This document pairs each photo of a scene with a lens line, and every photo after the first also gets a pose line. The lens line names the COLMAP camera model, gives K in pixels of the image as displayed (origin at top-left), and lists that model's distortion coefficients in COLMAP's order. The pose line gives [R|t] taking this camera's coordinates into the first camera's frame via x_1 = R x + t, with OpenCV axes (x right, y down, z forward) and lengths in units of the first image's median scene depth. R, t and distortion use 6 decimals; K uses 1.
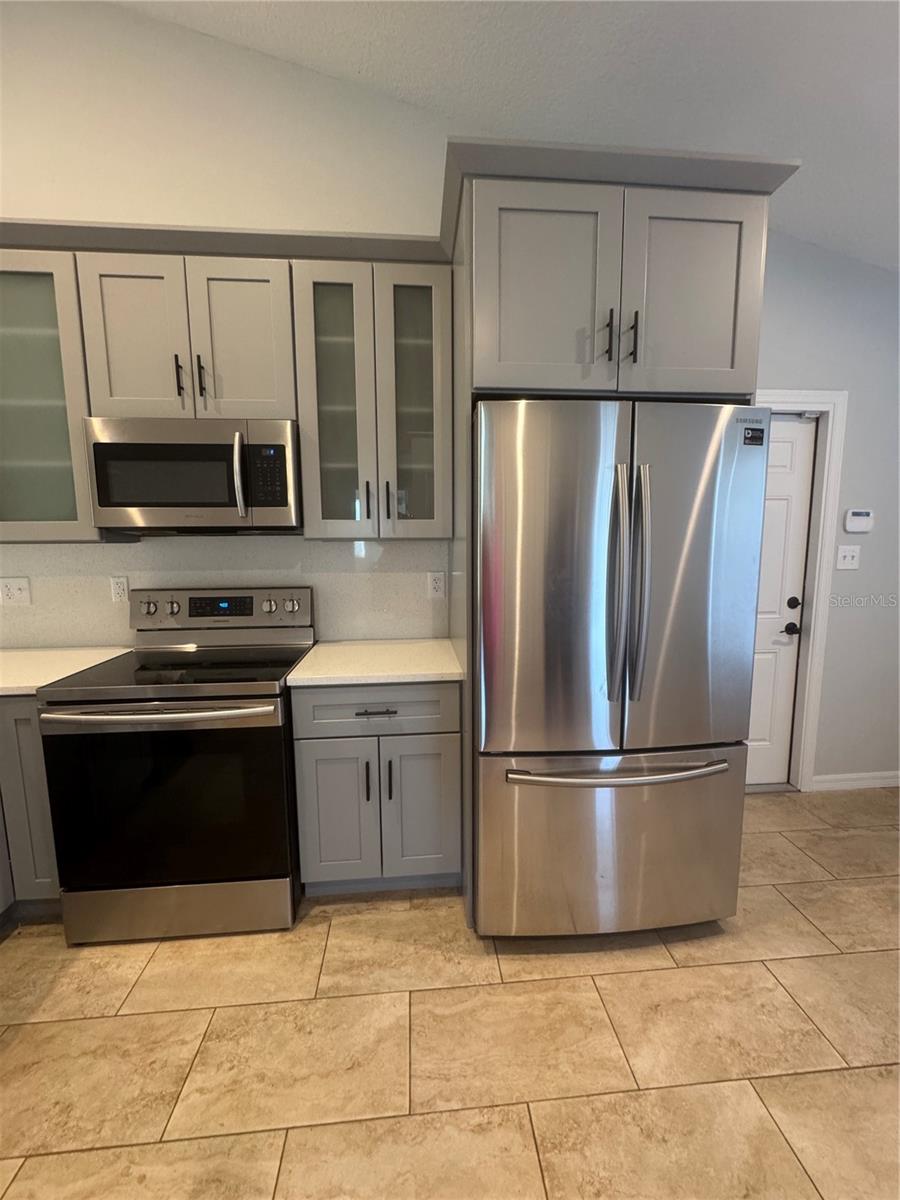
lens RADIAL K [[481.7, 0, 453.8], [0, 481.7, 598.9], [0, 0, 1]] dist [-0.002692, 0.000645]
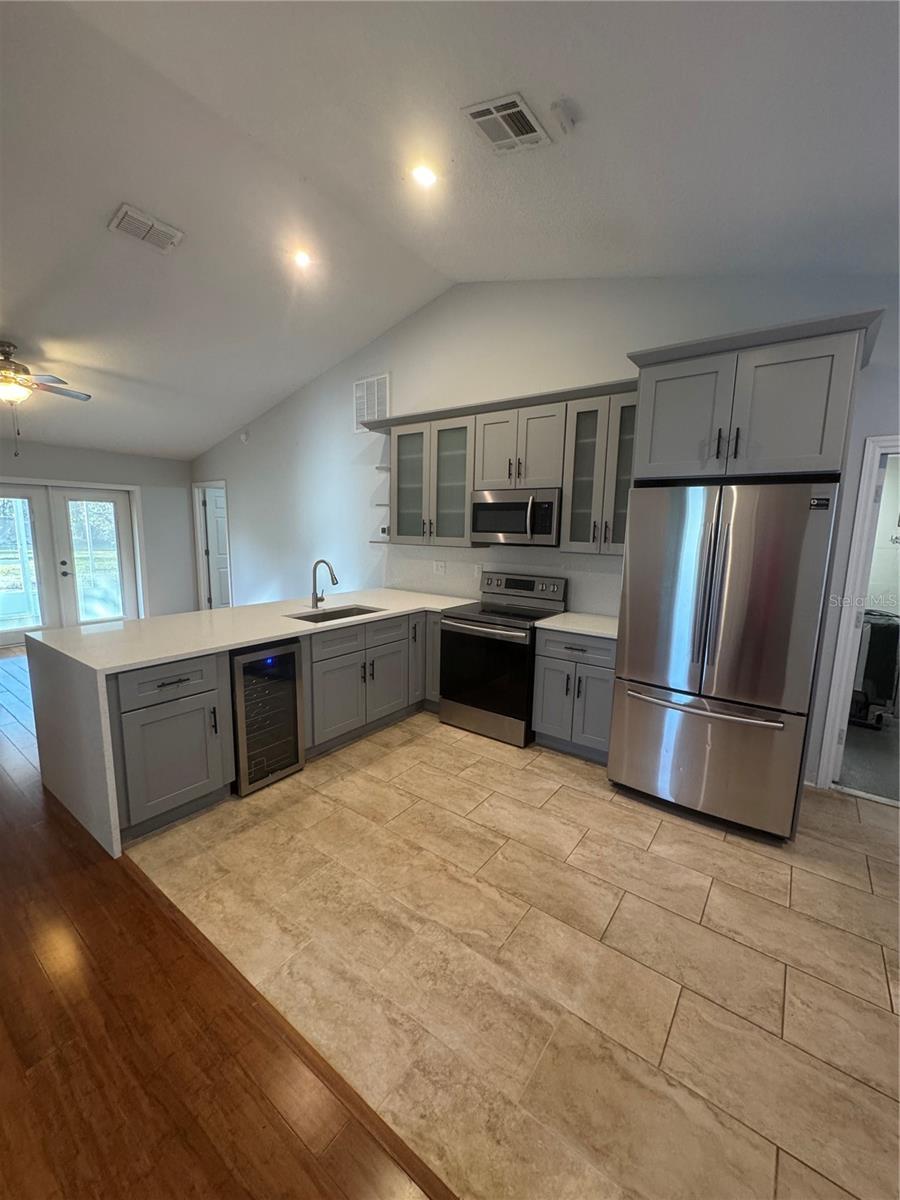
lens RADIAL K [[481.7, 0, 448.4], [0, 481.7, 597.7], [0, 0, 1]] dist [-0.002692, 0.000645]
pose [[0.744159, 0.119441, -0.657238, 0.661008], [-0.107868, 0.992459, 0.058228, -0.014748], [0.659236, 0.027564, 0.751431, -0.710197]]
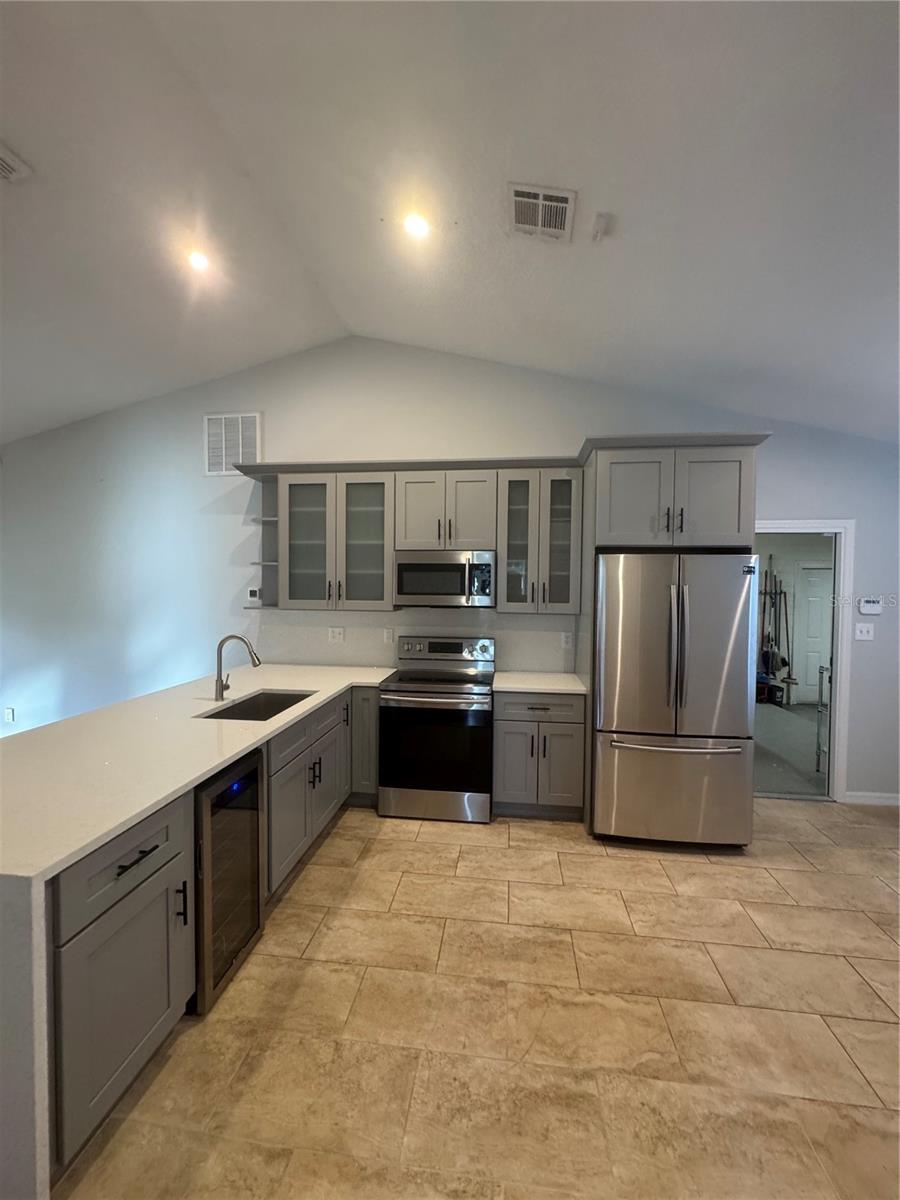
lens RADIAL K [[481.7, 0, 451.6], [0, 481.7, 597.4], [0, 0, 1]] dist [-0.002692, 0.000645]
pose [[0.977360, 0.021894, -0.210448, -0.105096], [-0.042848, 0.994504, -0.095532, 0.000651], [0.207200, 0.102386, 0.972926, -0.919192]]
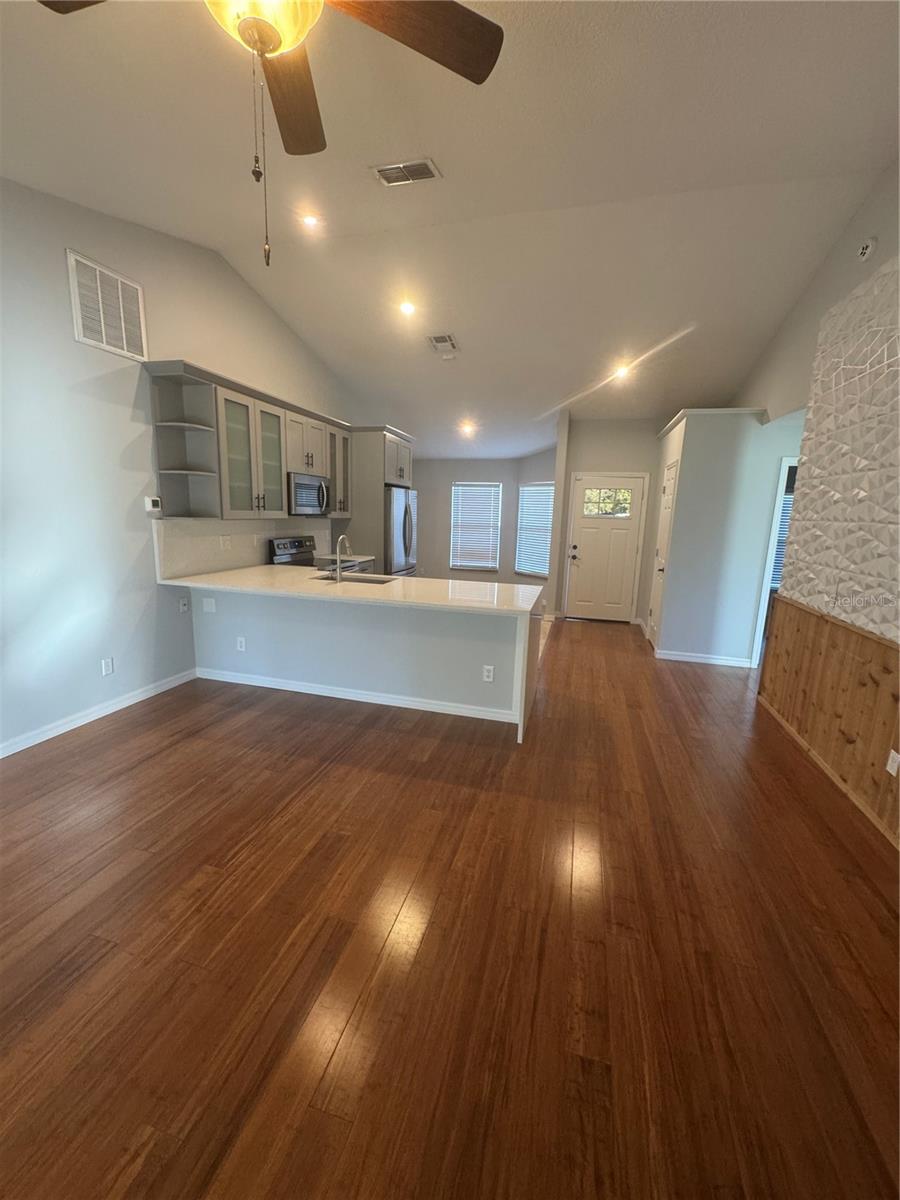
lens RADIAL K [[481.7, 0, 450.6], [0, 481.7, 599.6], [0, 0, 1]] dist [-0.002692, 0.000645]
pose [[0.350889, -0.151384, 0.924100, -3.129548], [0.075668, 0.988203, 0.133153, 0.033607], [-0.933355, 0.023203, 0.358204, -0.800915]]
